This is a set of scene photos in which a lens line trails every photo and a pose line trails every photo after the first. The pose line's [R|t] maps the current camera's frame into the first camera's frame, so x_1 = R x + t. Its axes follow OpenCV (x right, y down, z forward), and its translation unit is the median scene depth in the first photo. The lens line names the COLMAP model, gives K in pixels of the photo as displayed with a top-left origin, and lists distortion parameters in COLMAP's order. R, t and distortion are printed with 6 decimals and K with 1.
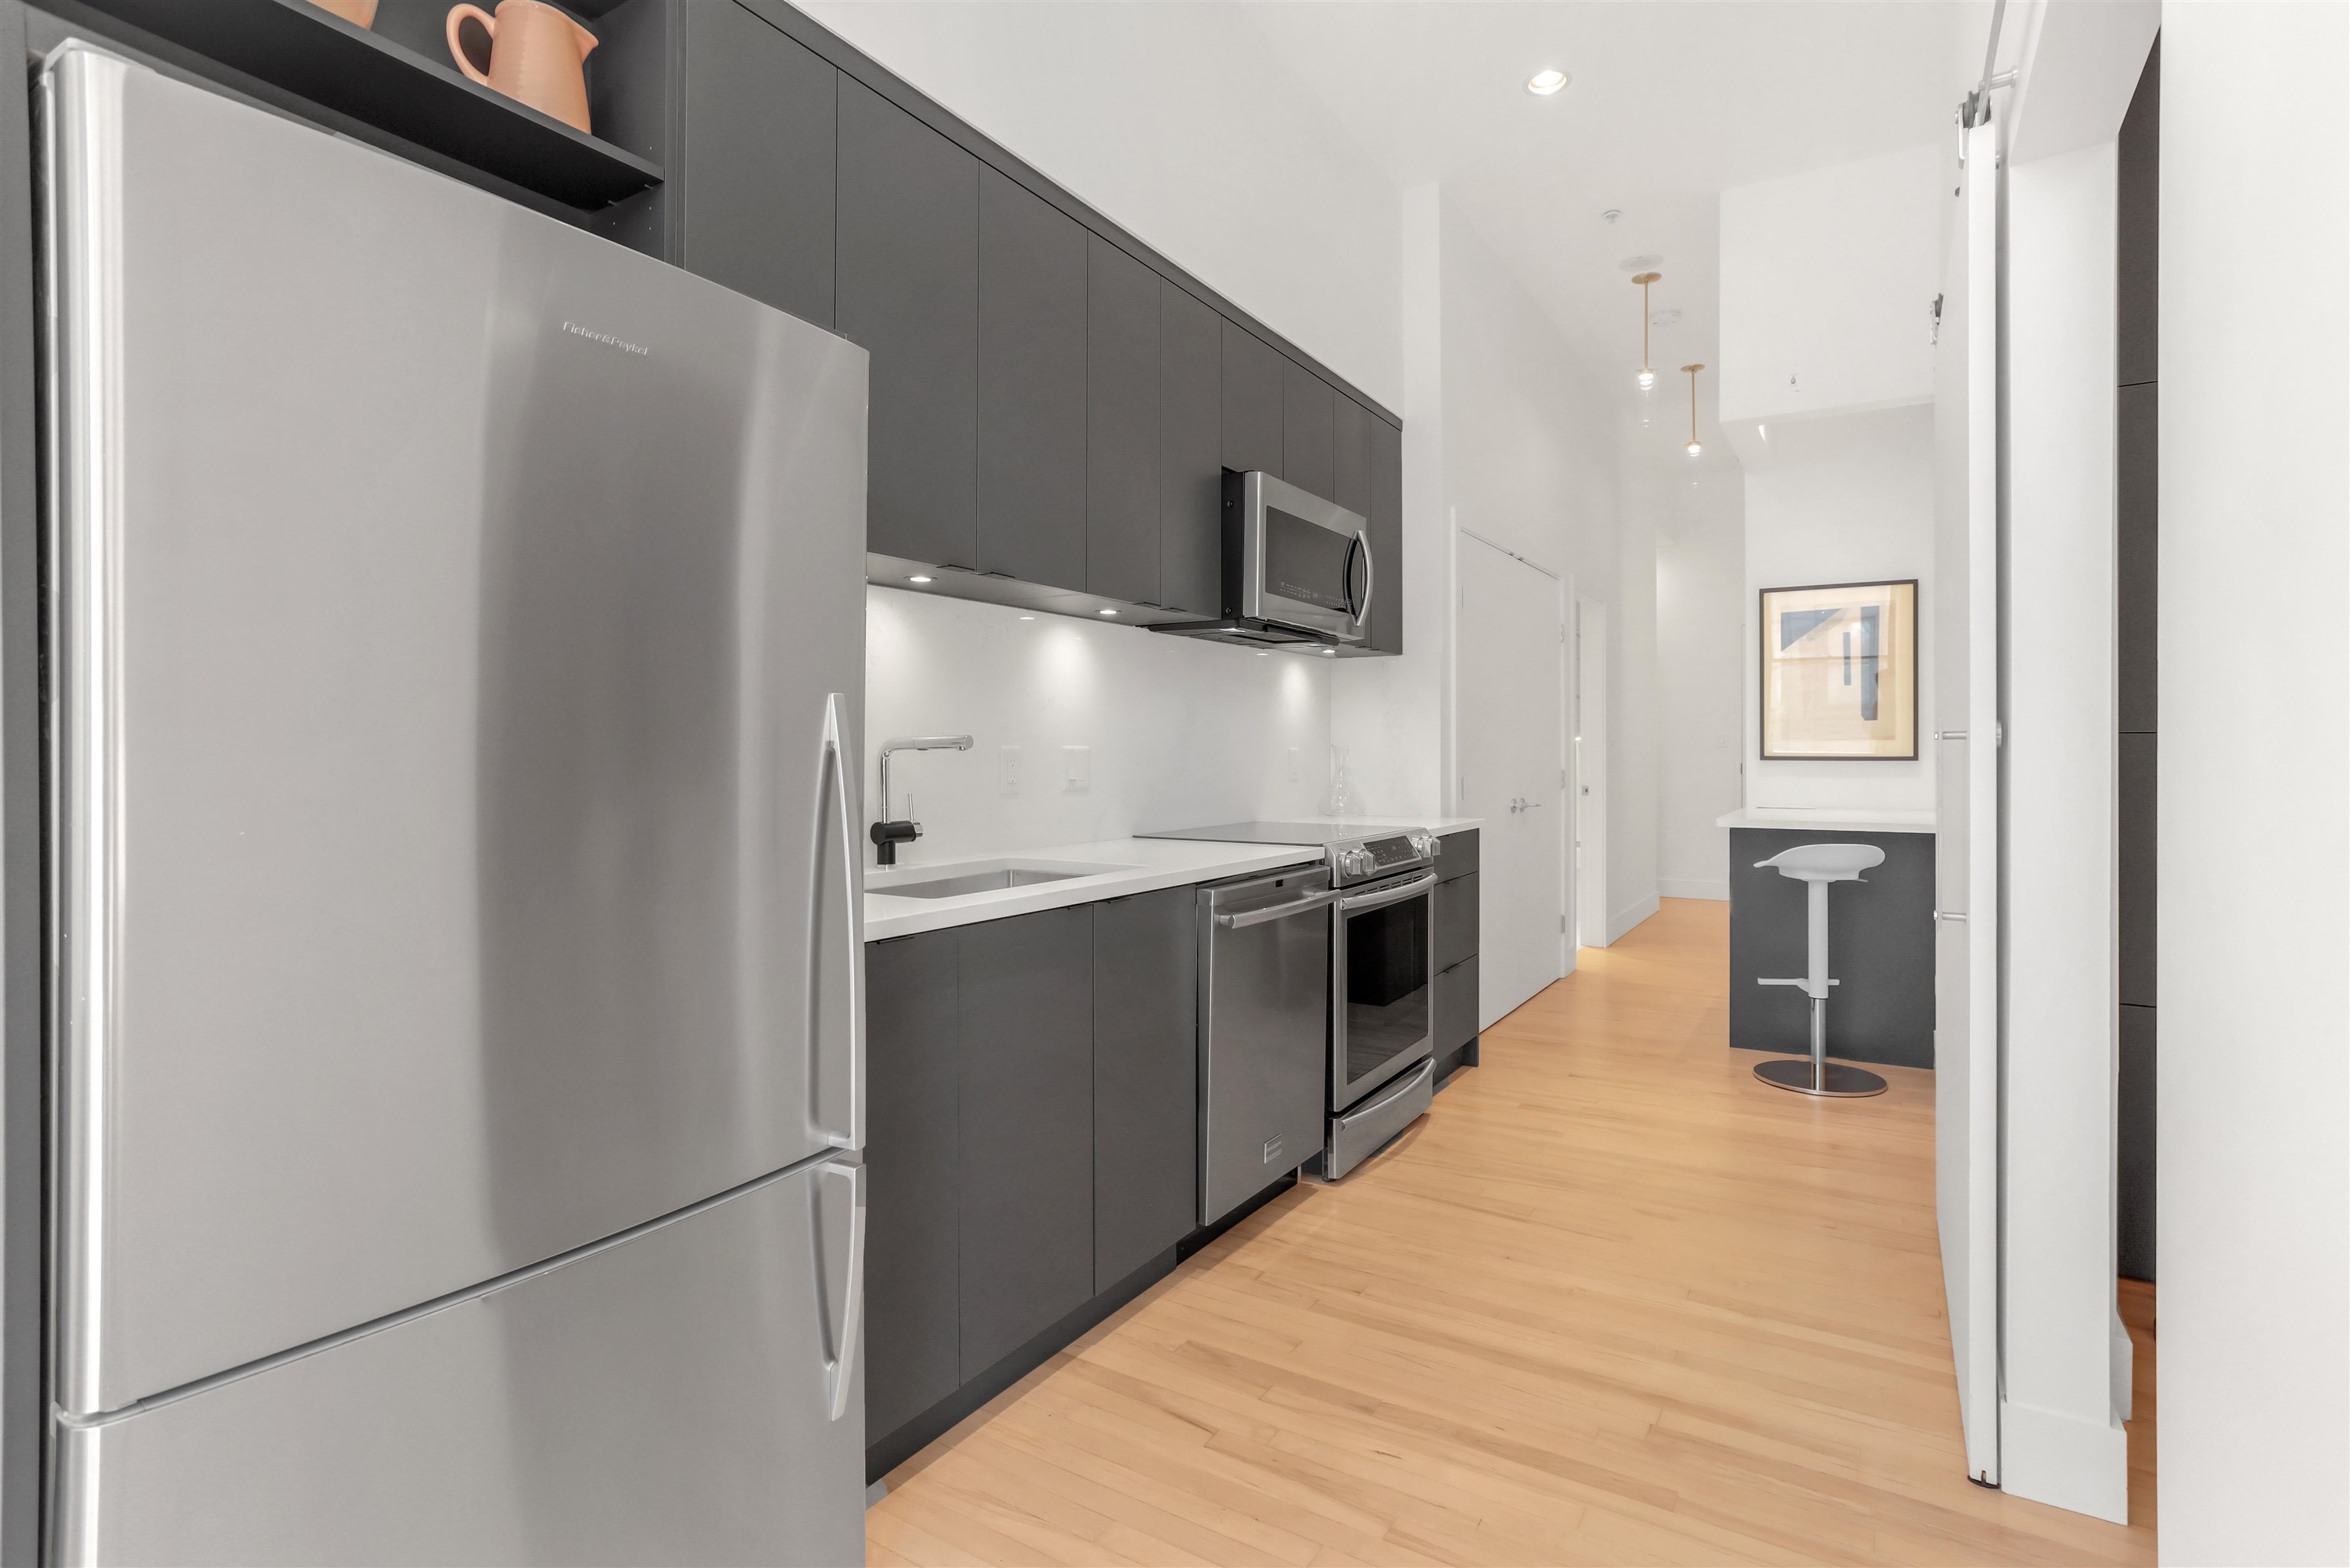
lens RADIAL K [[1159.7, 0, 1187.1], [0, 1159.7, 757.9], [0, 0, 1]] dist [-0.038895, 0.024346]
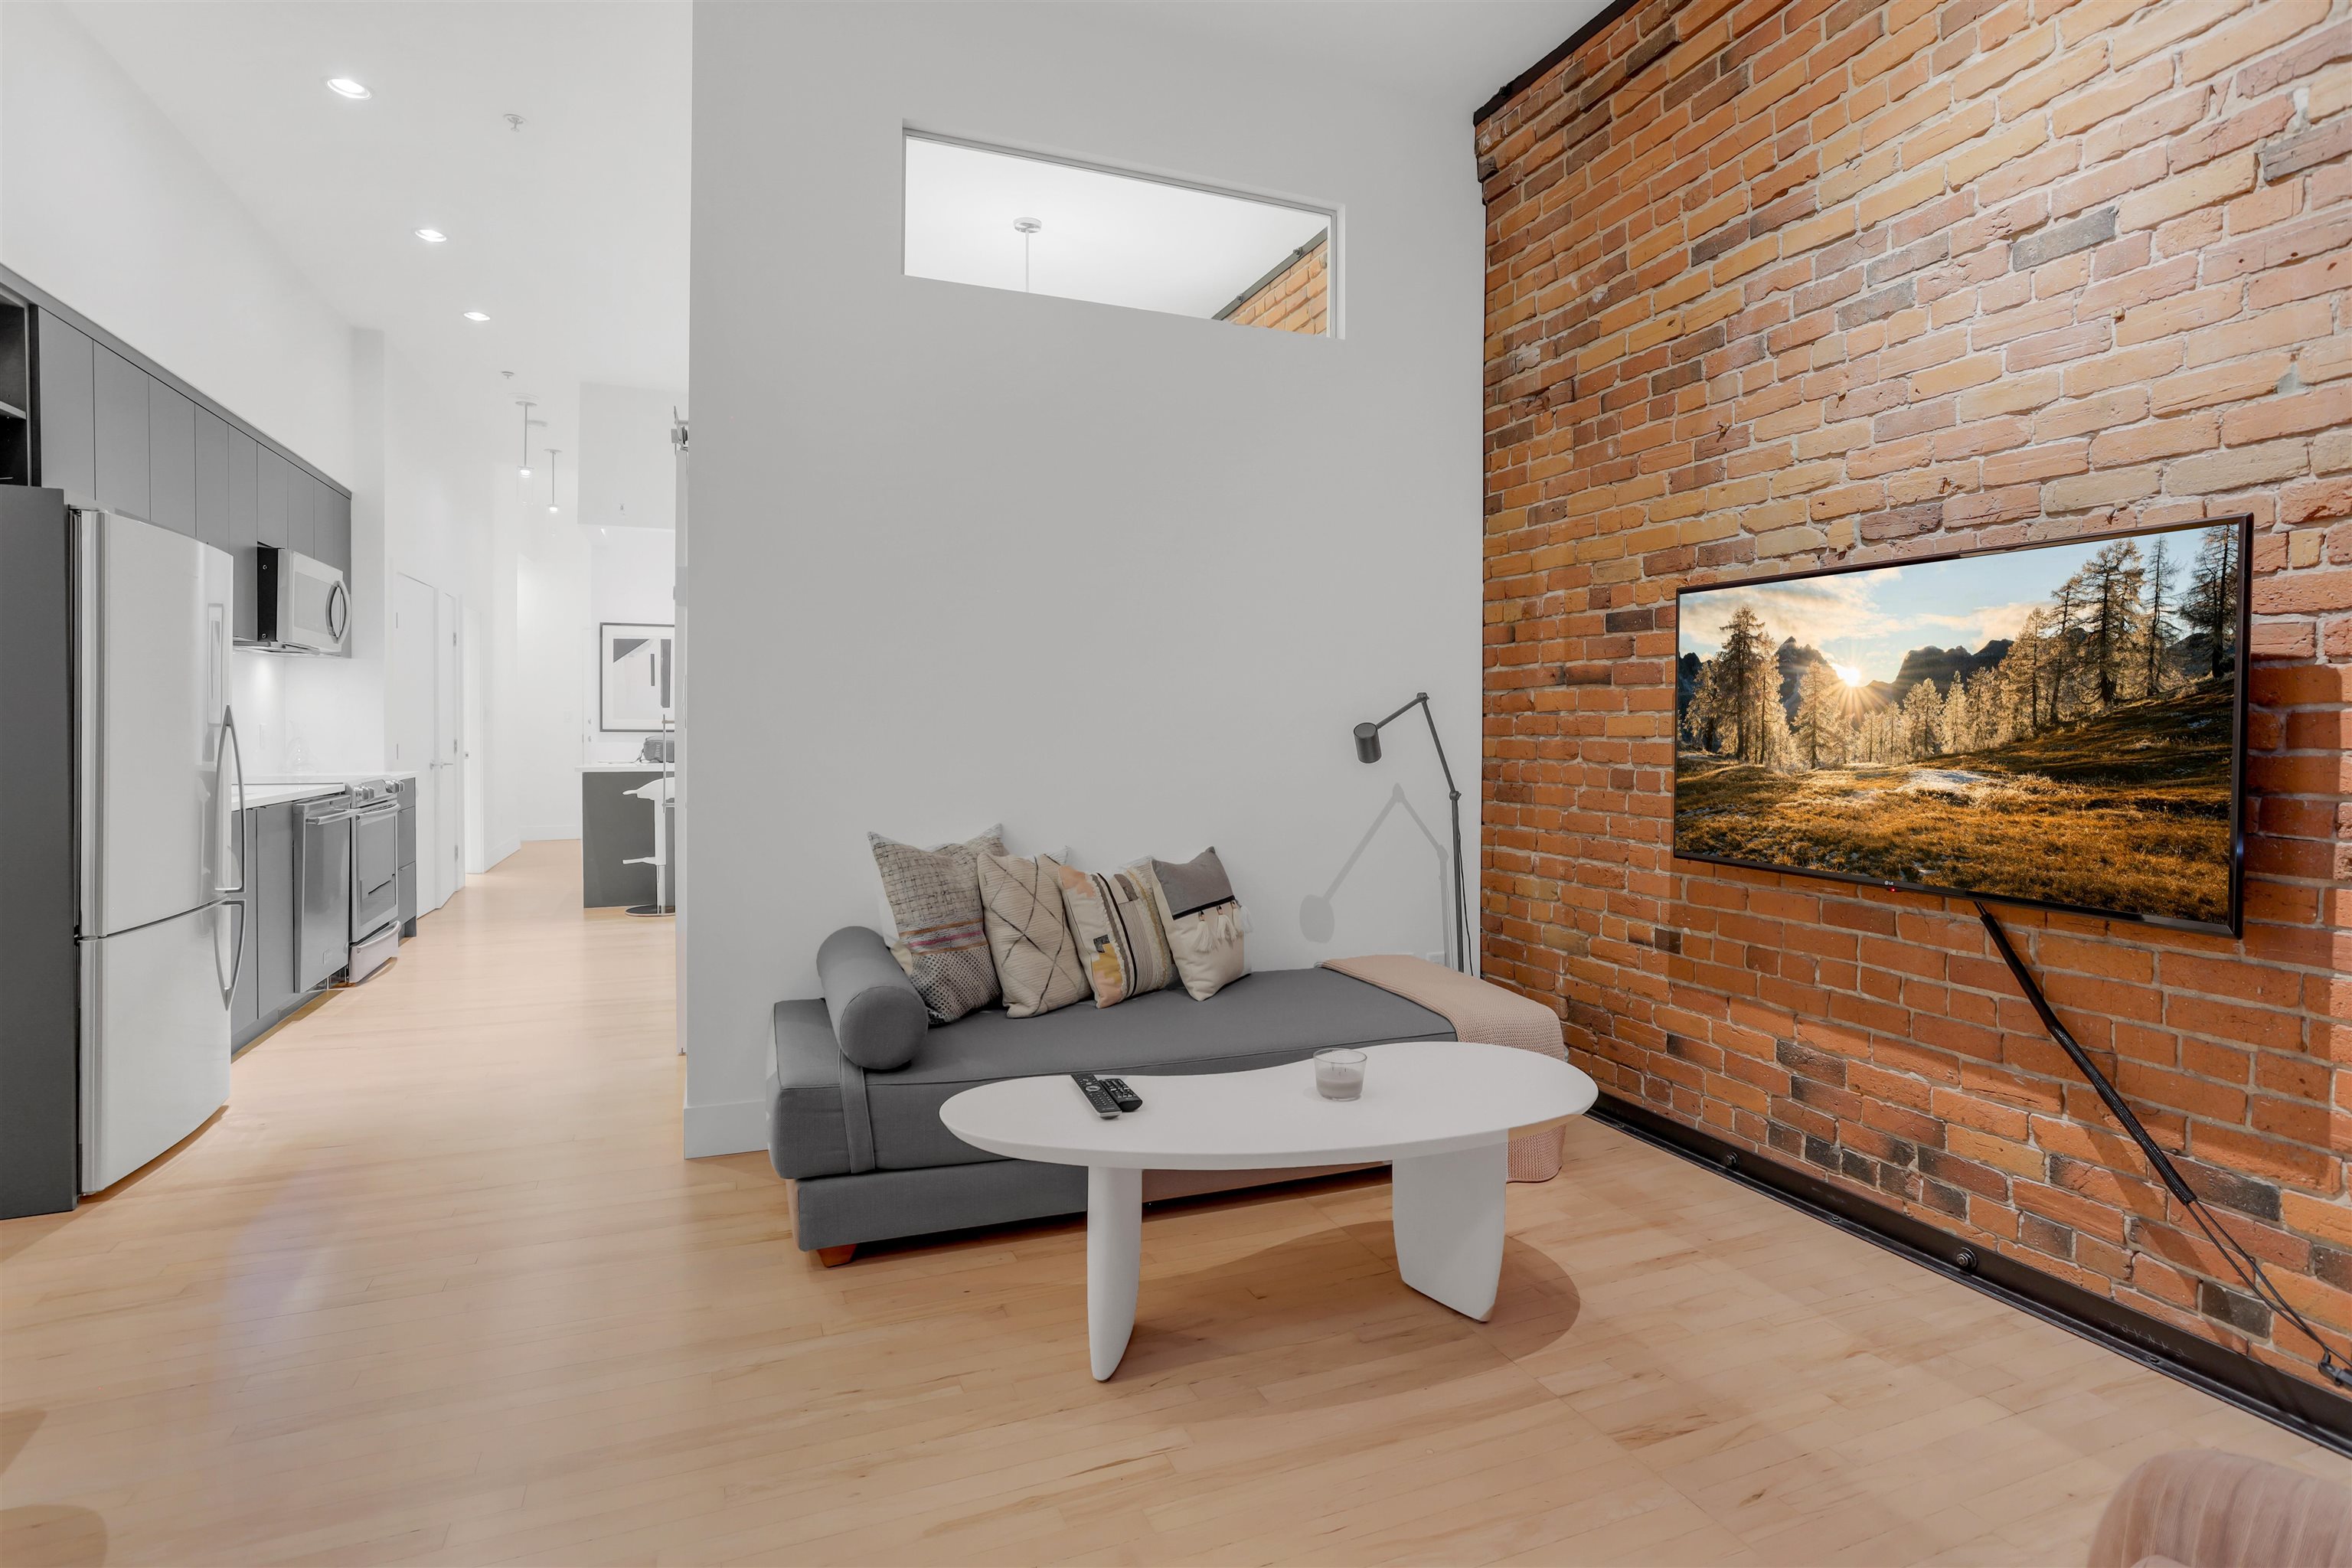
lens RADIAL K [[1160.8, 0, 1189.9], [0, 1160.8, 738.7], [0, 0, 1]] dist [-0.038895, 0.024346]
pose [[0.590133, -0.010916, 0.807232, -0.455396], [0.003693, 0.999935, 0.010823, -0.000687], [-0.807298, -0.003406, 0.590134, -0.880143]]
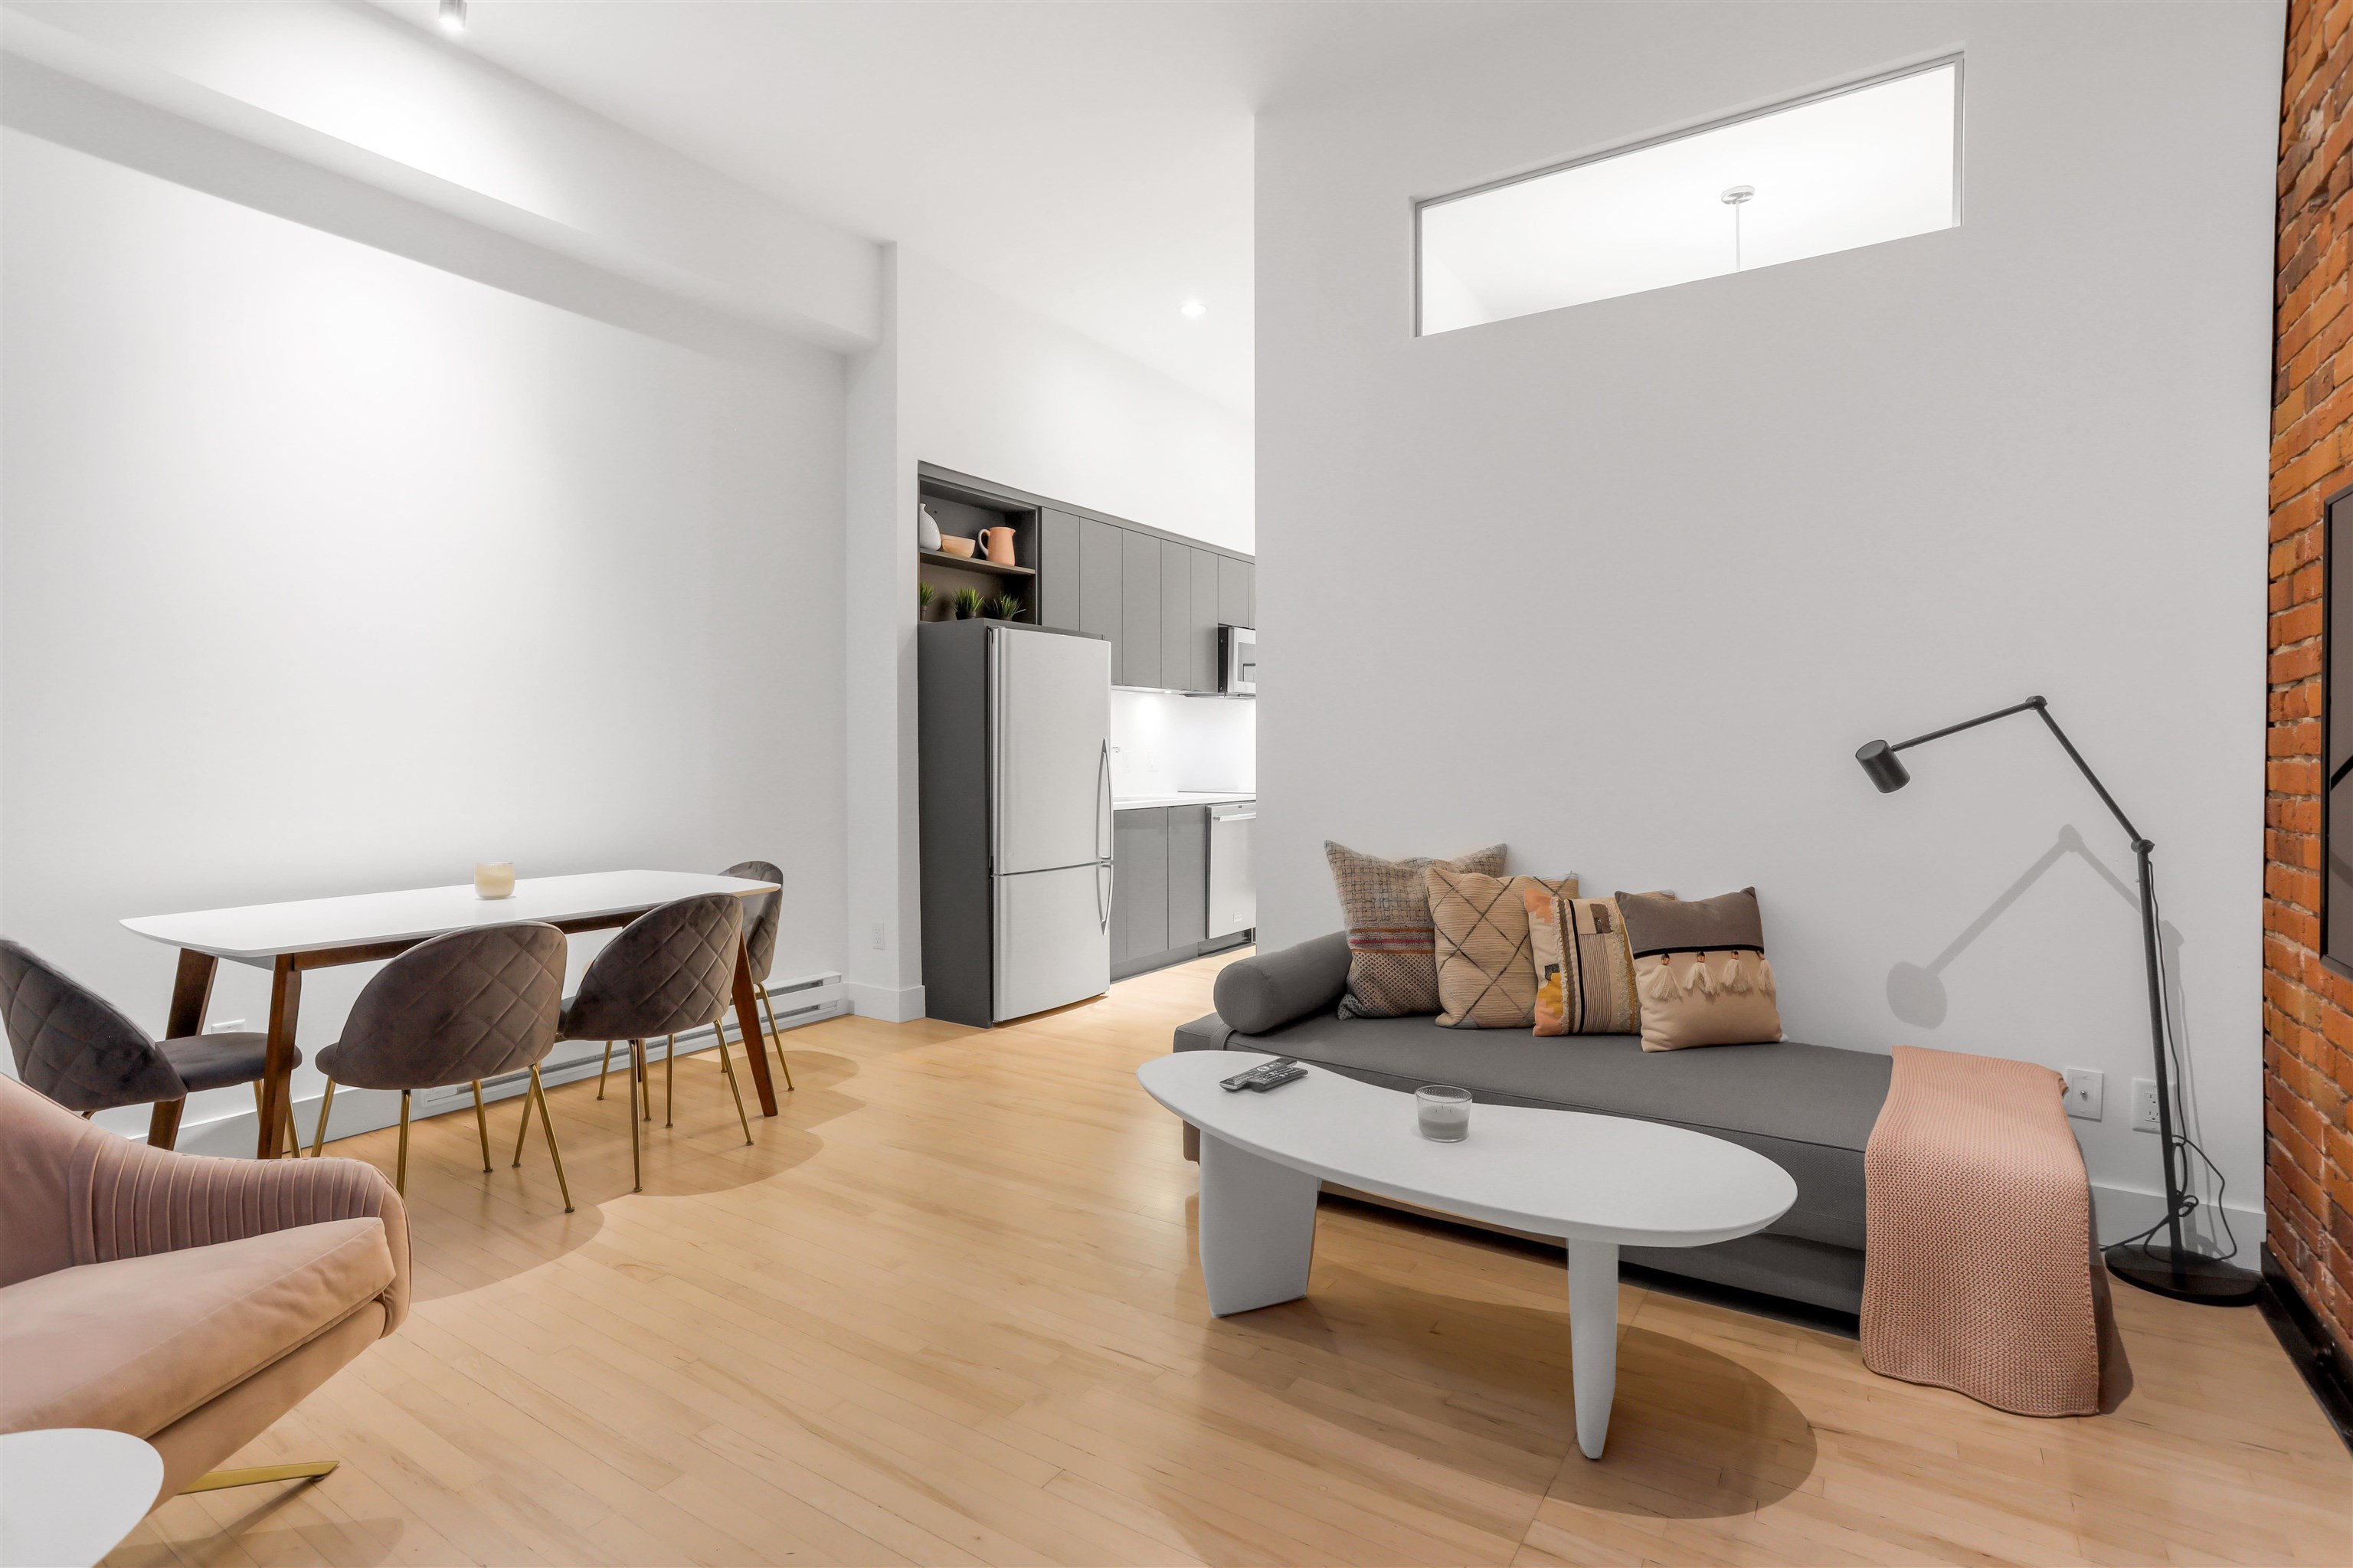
lens RADIAL K [[1161.3, 0, 1189.1], [0, 1161.3, 759.5], [0, 0, 1]] dist [-0.038895, 0.024346]
pose [[0.999583, -0.008534, -0.027575, 0.031836], [0.008592, 0.999961, 0.002011, 0.004753], [0.027557, -0.002247, 0.999618, -1.204110]]
